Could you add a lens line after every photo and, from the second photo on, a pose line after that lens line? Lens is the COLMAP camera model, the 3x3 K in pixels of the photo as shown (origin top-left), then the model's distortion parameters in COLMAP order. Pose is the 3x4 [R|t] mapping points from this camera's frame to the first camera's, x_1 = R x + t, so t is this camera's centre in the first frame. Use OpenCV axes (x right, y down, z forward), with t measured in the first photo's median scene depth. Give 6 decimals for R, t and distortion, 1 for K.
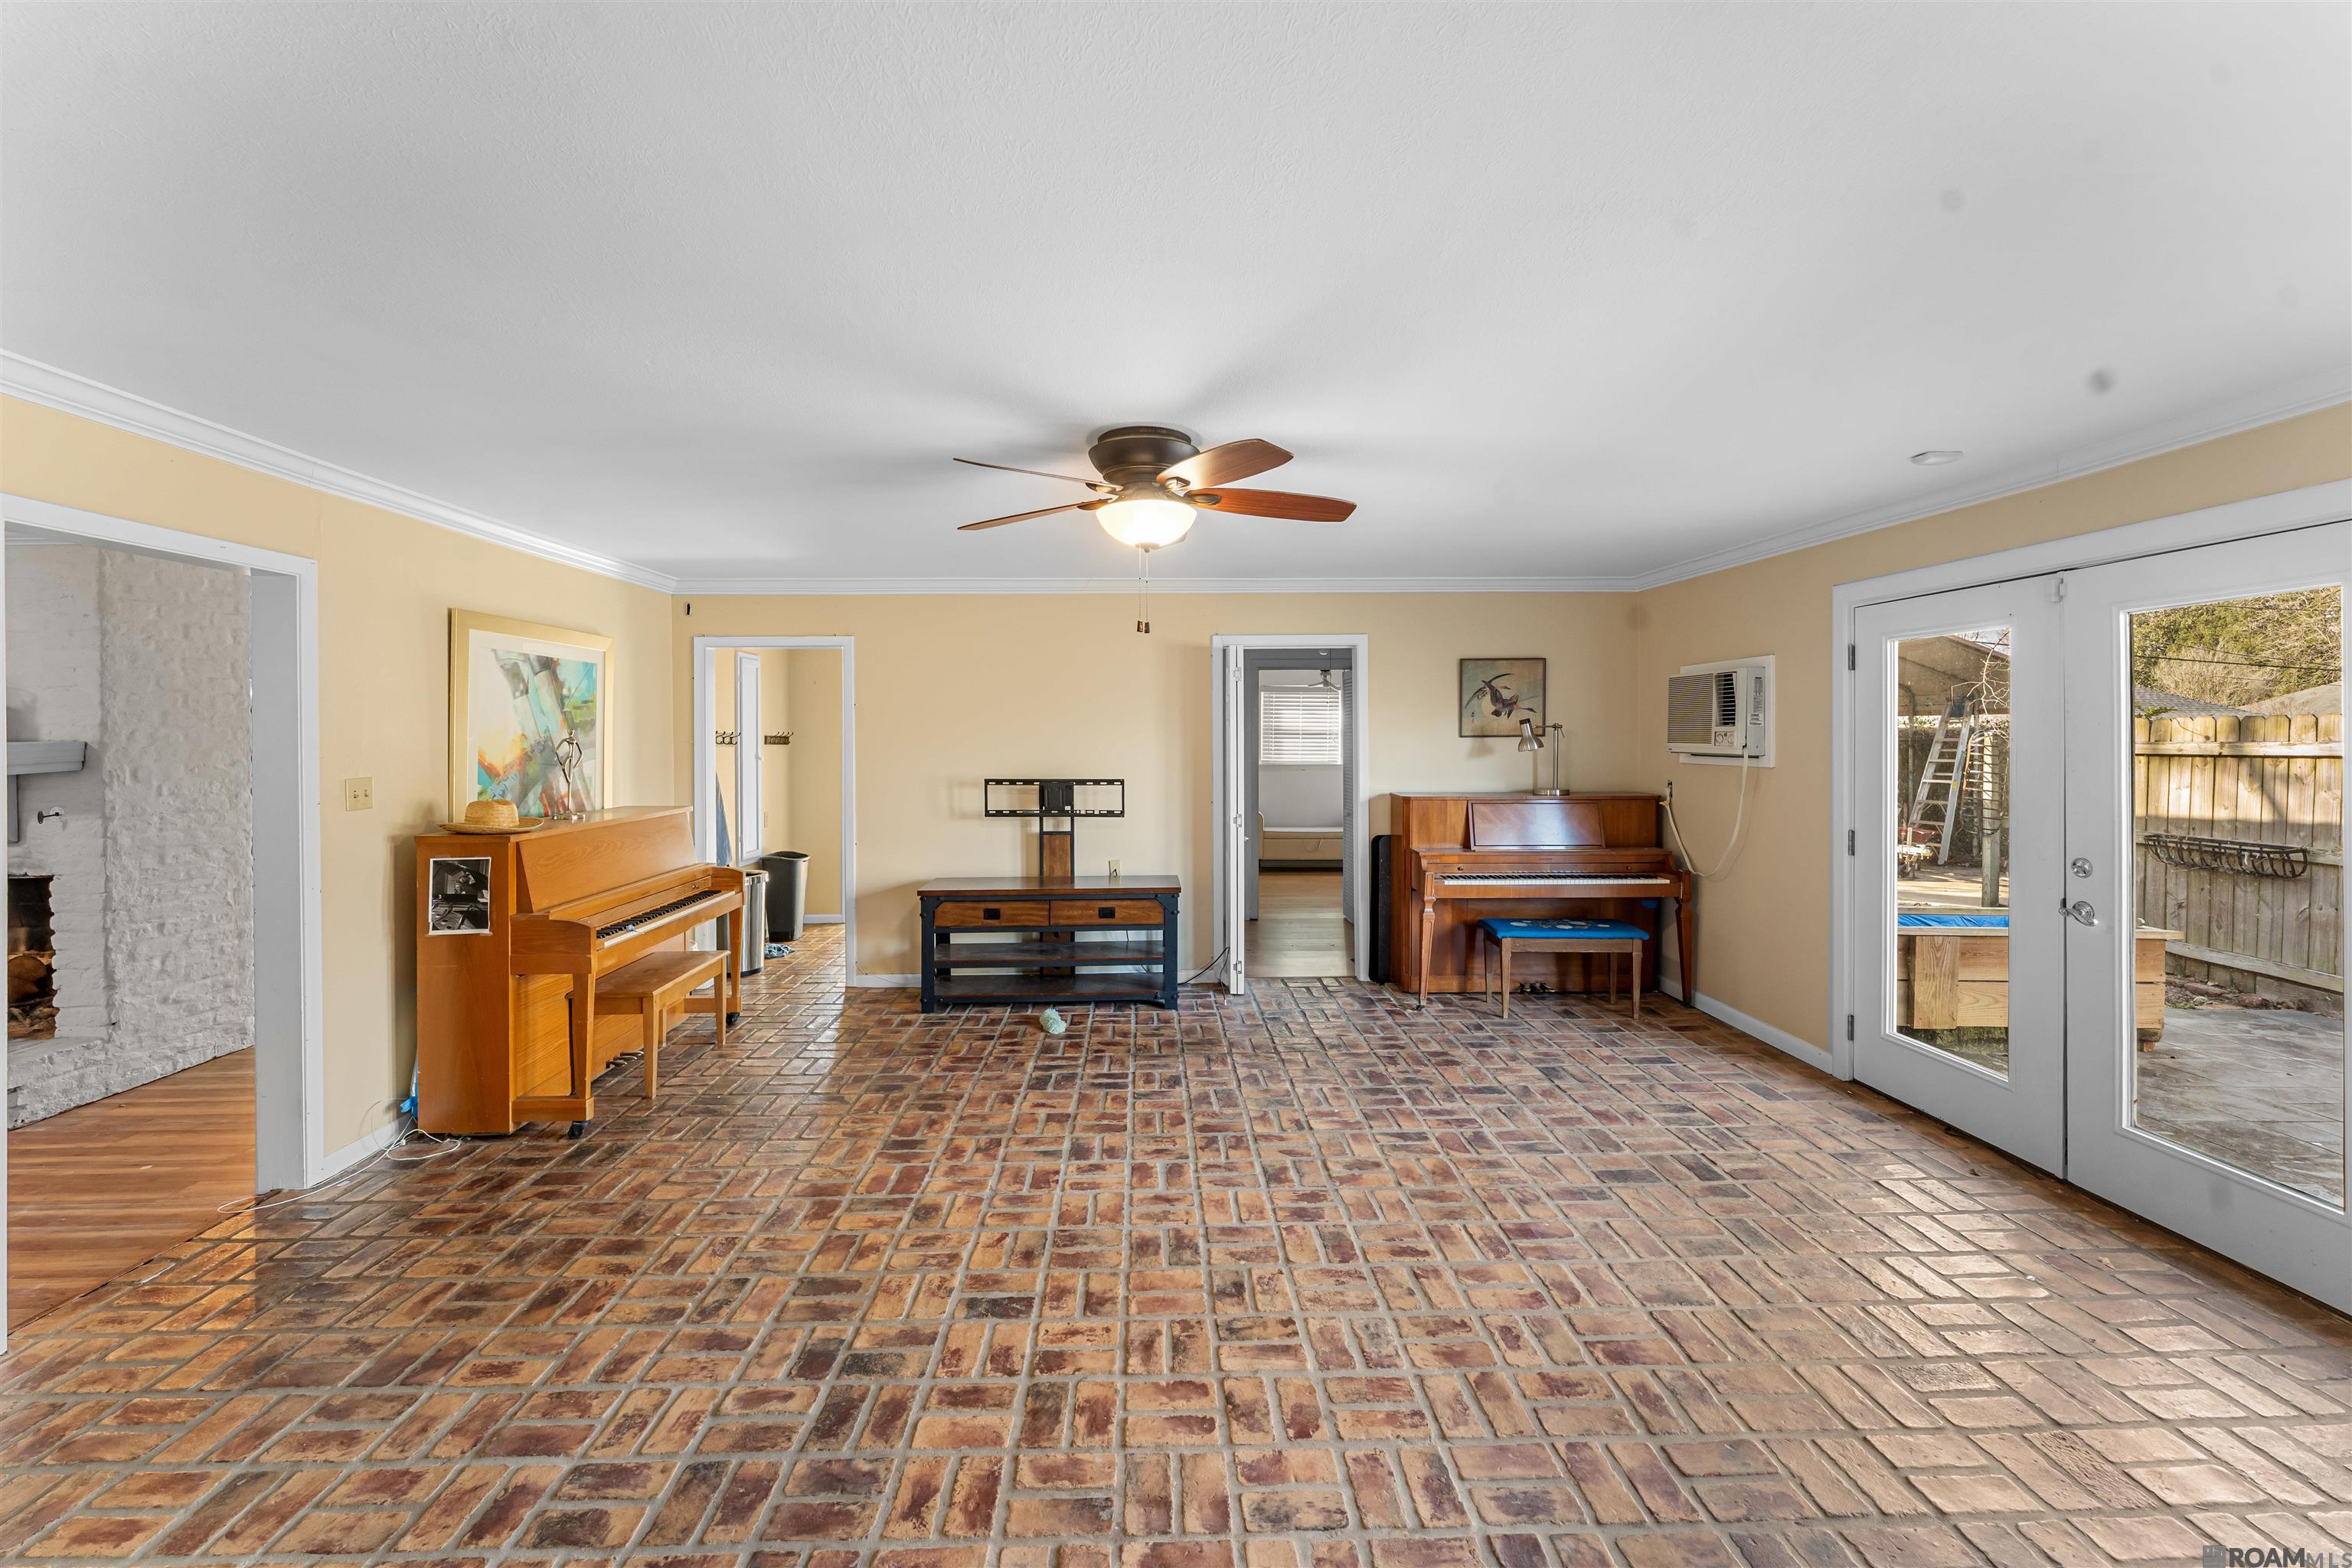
lens RADIAL K [[955.2, 0, 1171.9], [0, 955.2, 735.0], [0, 0, 1]] dist [-0.001751, -0.000197]
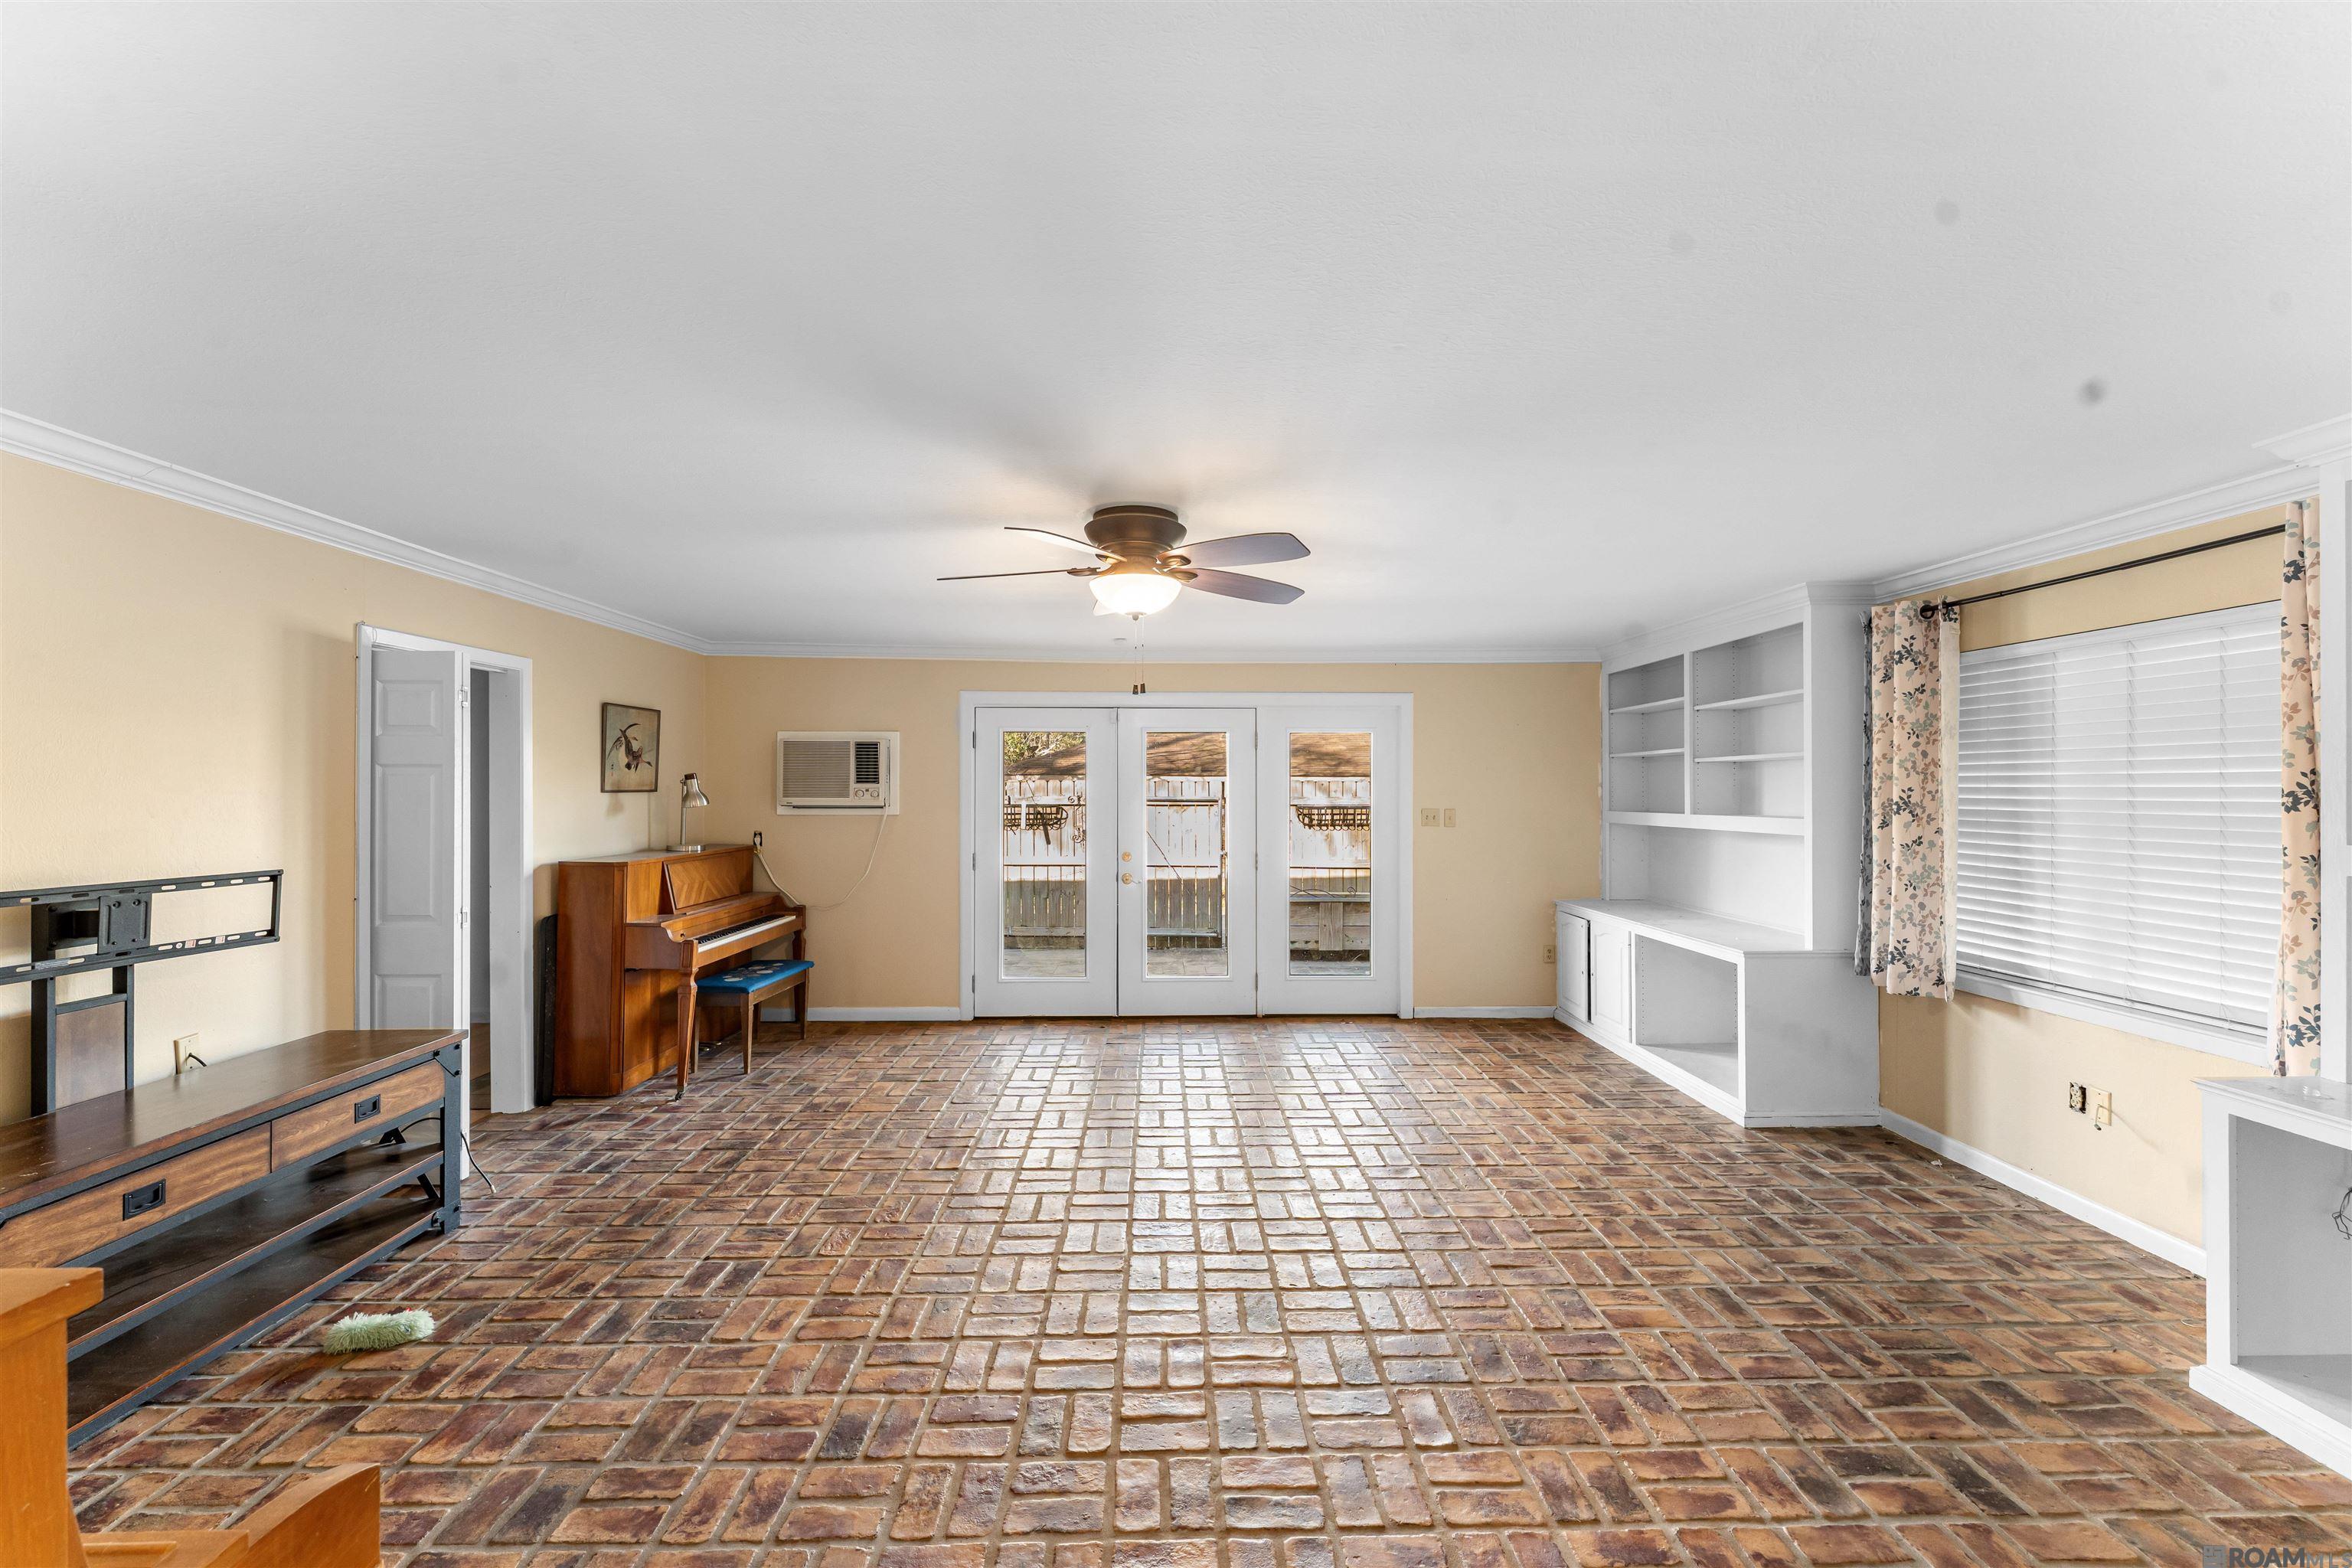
lens RADIAL K [[936.9, 0, 1176.0], [0, 936.9, 784.0], [0, 0, 1]] dist [-0.001060, -0.000071]
pose [[0.002598, 0.010796, 0.999938, -0.621019], [0.001326, 0.999941, -0.010799, 0.005022], [-0.999996, 0.001354, 0.002583, 0.539889]]
